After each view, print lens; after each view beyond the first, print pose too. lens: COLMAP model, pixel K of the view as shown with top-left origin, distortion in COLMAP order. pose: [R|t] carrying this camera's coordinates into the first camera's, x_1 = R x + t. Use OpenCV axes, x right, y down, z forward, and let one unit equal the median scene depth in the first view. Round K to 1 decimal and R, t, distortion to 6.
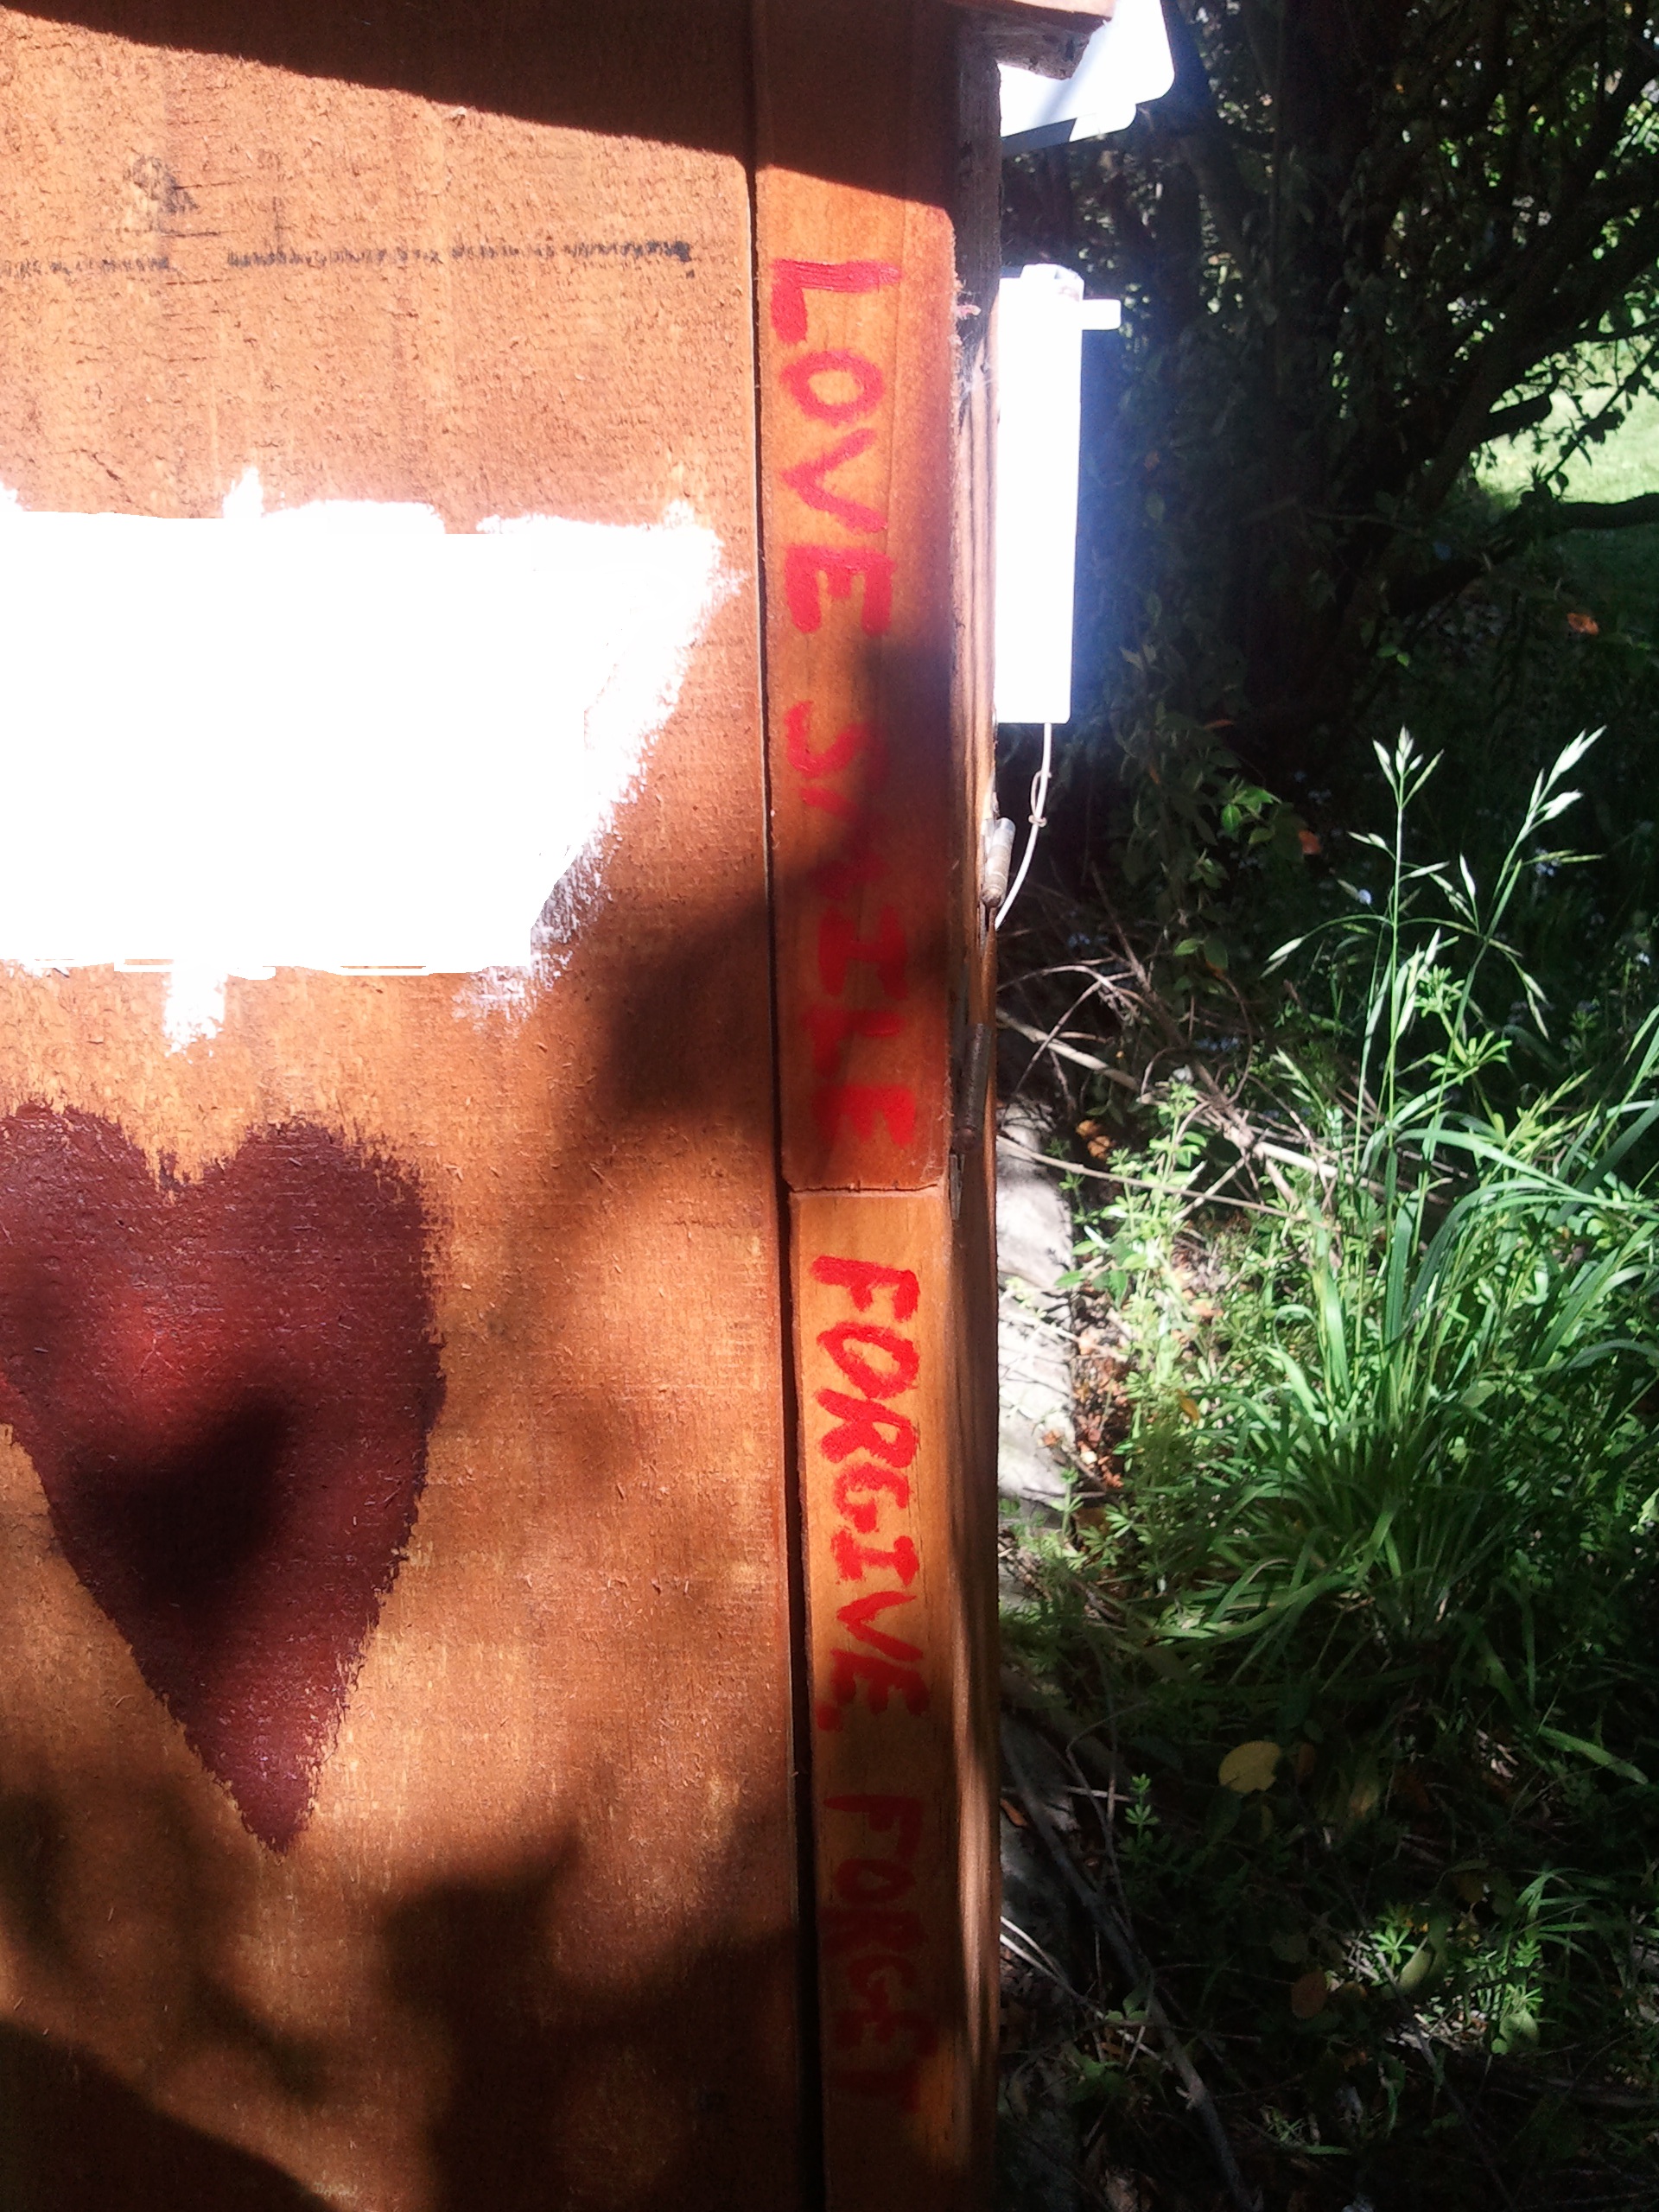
lens RADIAL K [[2341.0, 0, 846.2], [0, 2341.0, 1118.4], [0, 0, 1]] dist [-0.048012, 0.000000]
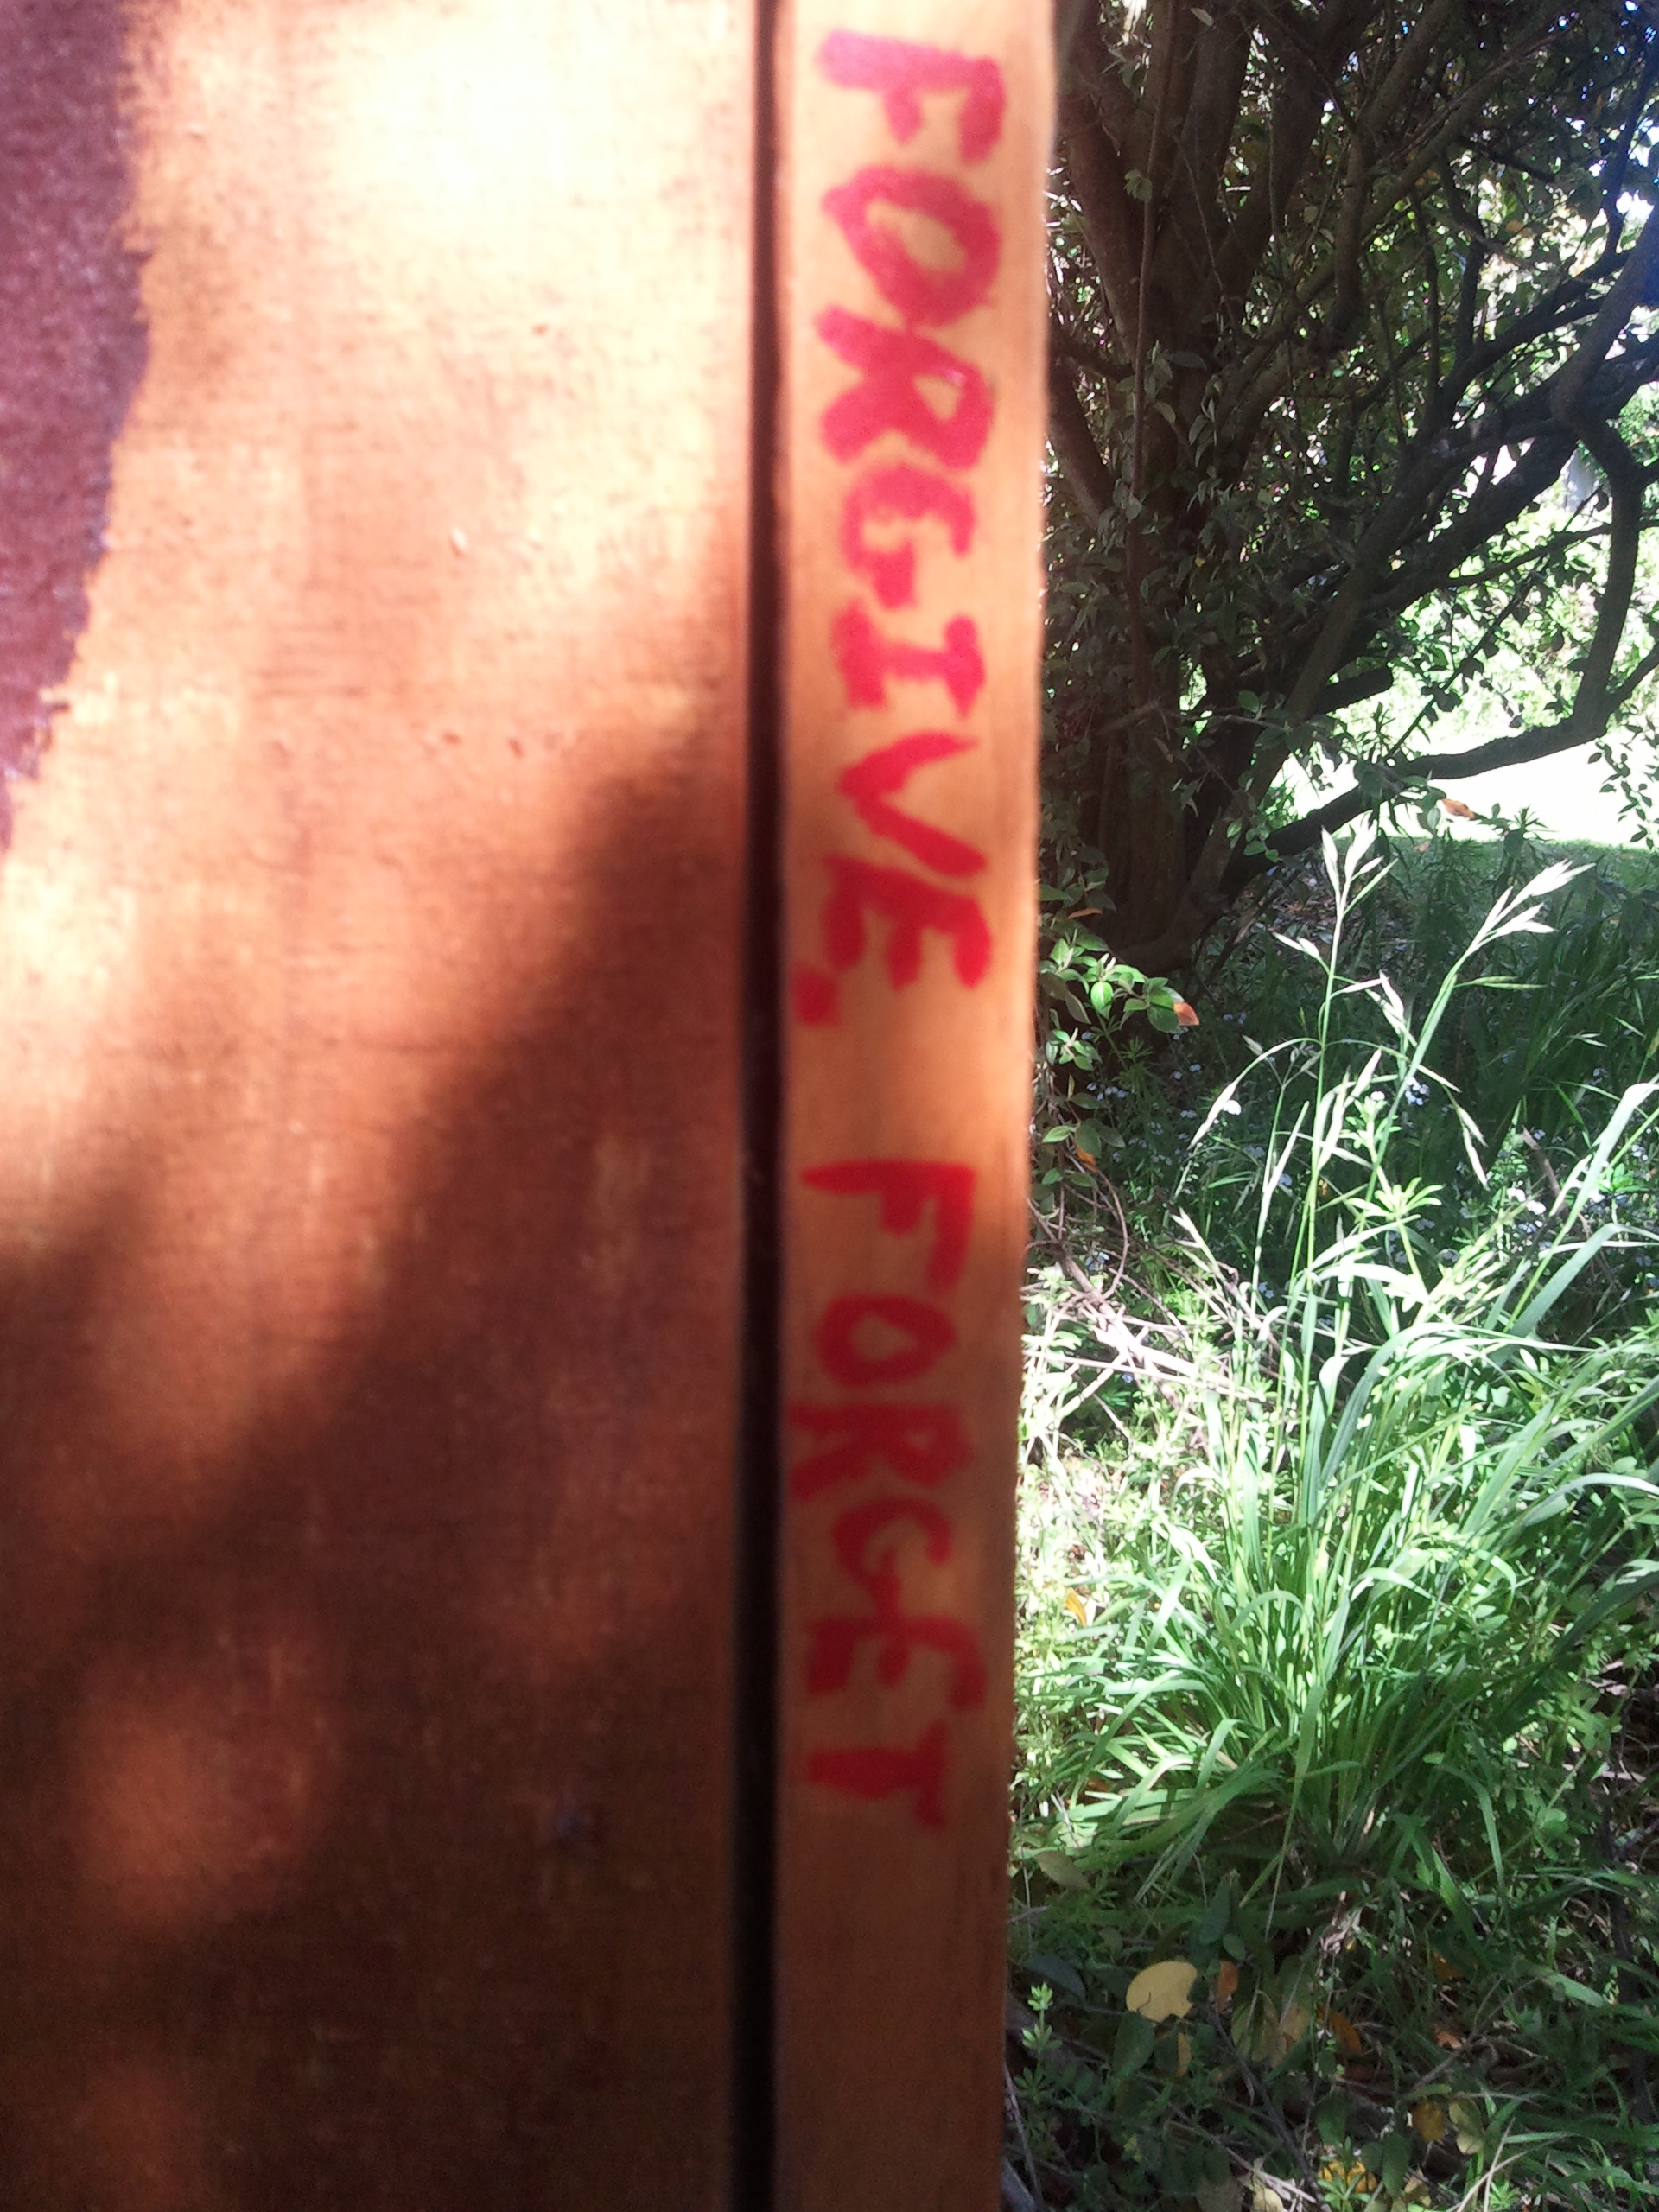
lens RADIAL K [[2341.0, 0, 829.6], [0, 2341.0, 1144.5], [0, 0, 1]] dist [-0.048012, 0.000000]
pose [[0.997506, 0.014843, 0.069003, -0.043125], [-0.004206, 0.988401, -0.151811, 0.382547], [-0.070456, 0.151143, 0.985998, 0.458854]]
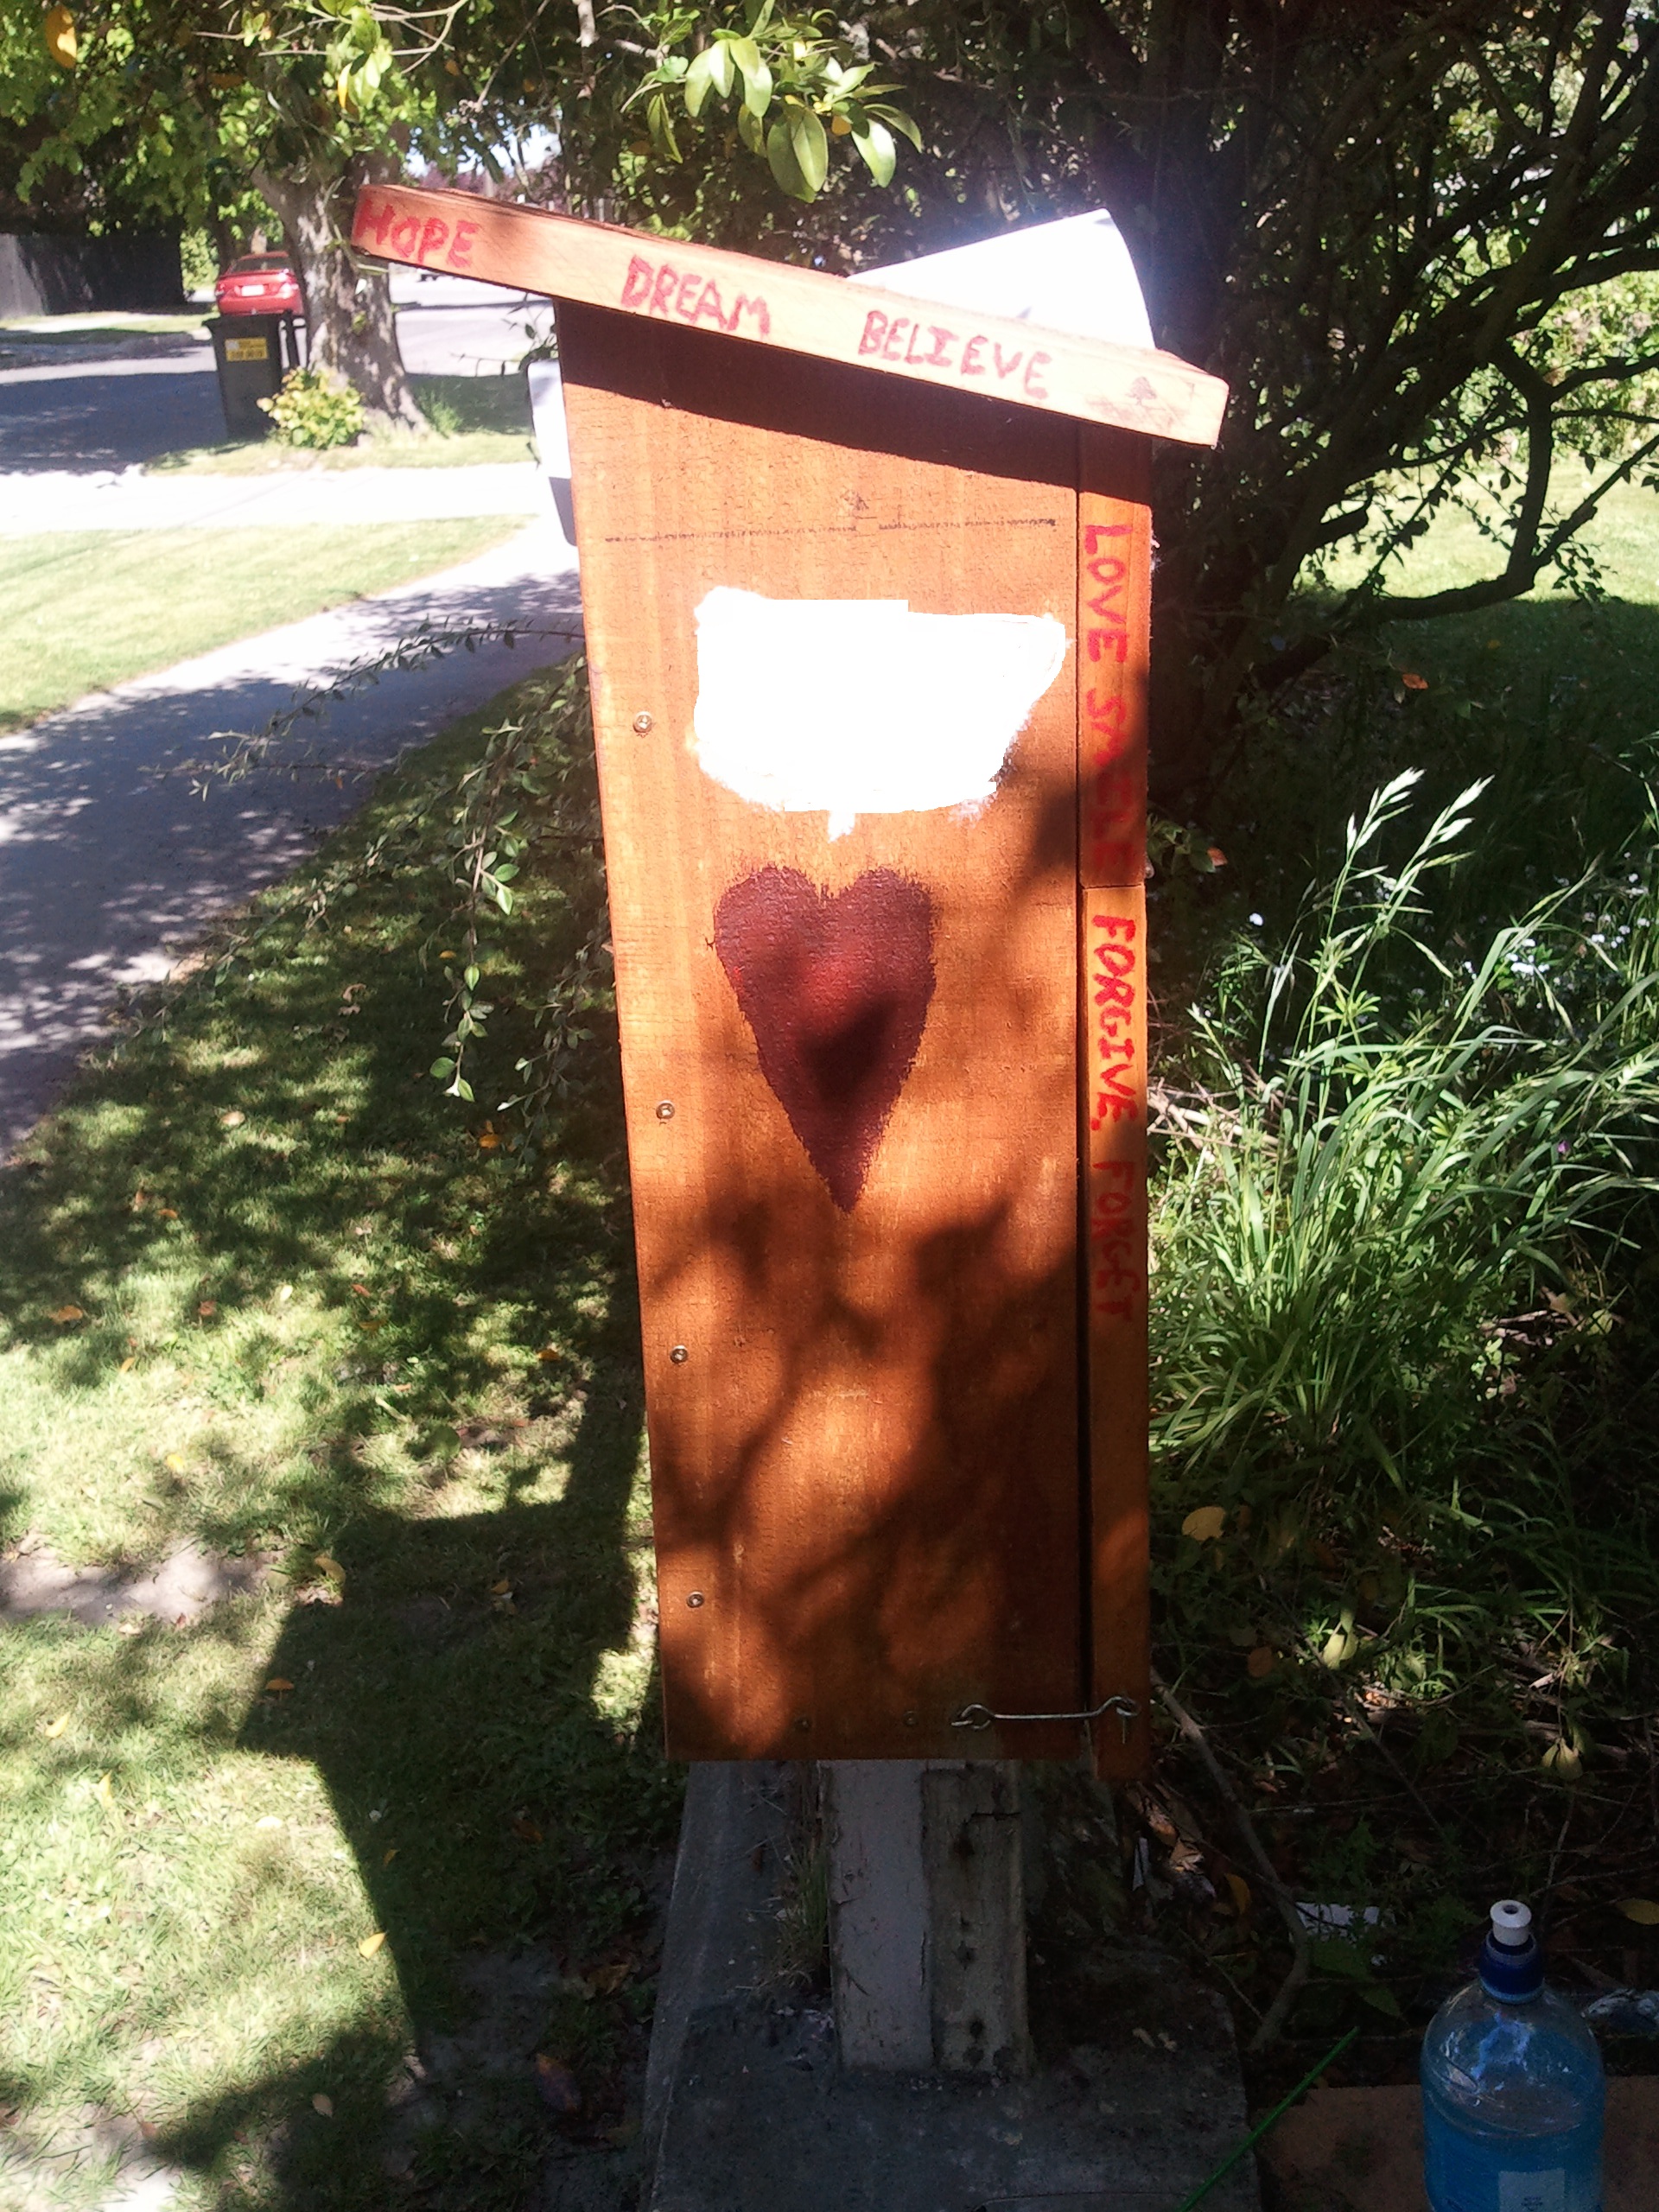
lens RADIAL K [[2341.0, 0, 887.9], [0, 2341.0, 1129.5], [0, 0, 1]] dist [-0.048012, 0.000000]
pose [[0.996071, -0.042168, 0.077876, -0.404912], [0.045247, 0.998245, -0.038193, 0.346630], [-0.076128, 0.041567, 0.996231, -1.344996]]
